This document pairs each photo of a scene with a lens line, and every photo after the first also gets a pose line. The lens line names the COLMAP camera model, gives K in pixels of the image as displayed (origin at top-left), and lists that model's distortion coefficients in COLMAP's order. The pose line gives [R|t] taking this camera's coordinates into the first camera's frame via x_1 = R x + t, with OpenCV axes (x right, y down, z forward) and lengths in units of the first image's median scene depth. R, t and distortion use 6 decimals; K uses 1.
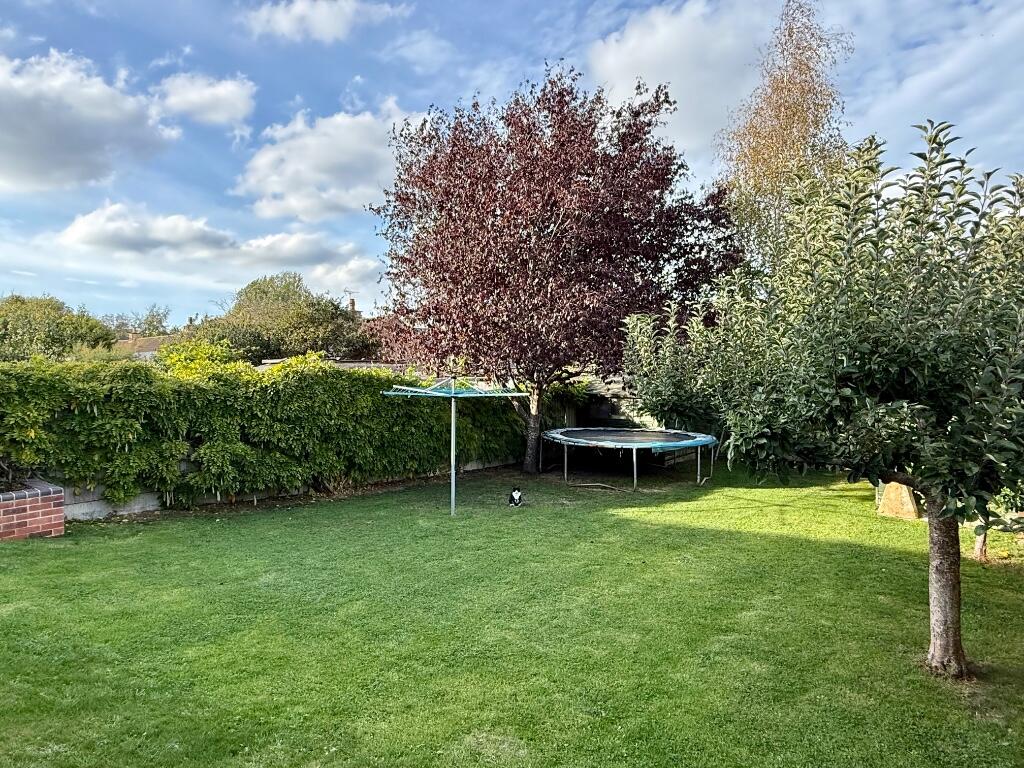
lens RADIAL K [[597.0, 0, 512.0], [0, 597.0, 380.0], [0, 0, 1]] dist [0.004816, 0.000958]
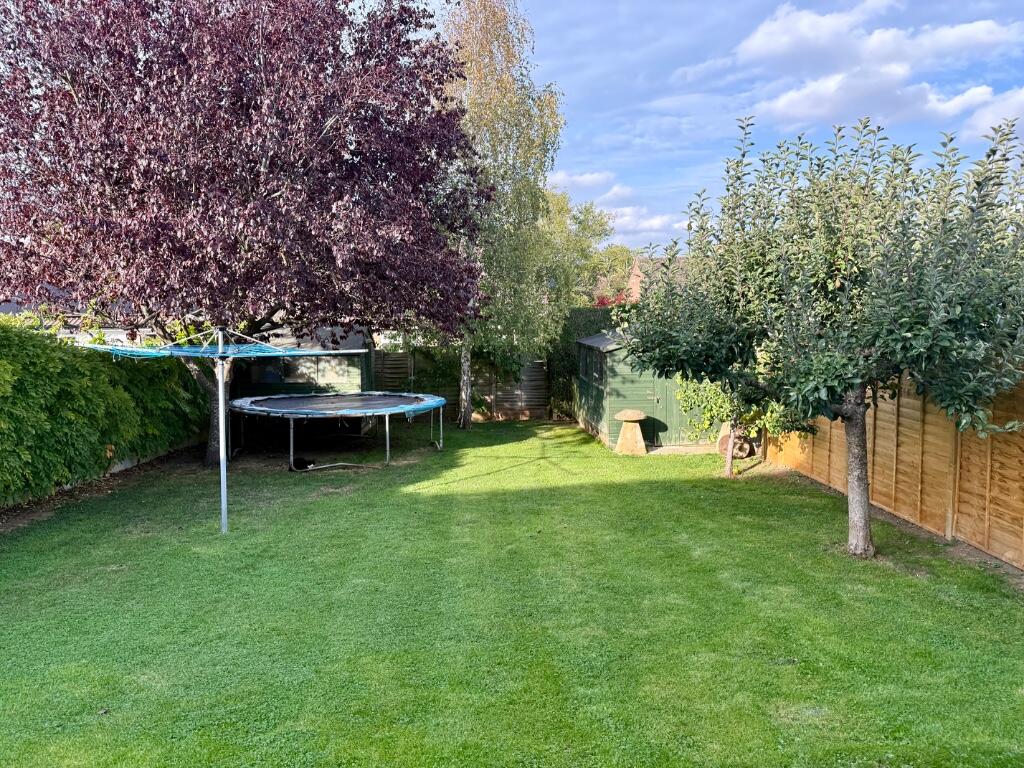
lens RADIAL K [[714.1, 0, 511.7], [0, 714.1, 385.9], [0, 0, 1]] dist [0.037678, -0.003524]
pose [[0.744947, -0.058757, 0.664531, -0.387114], [0.010041, 0.996989, 0.076897, -0.000234], [-0.667048, -0.050612, 0.743294, 0.173642]]
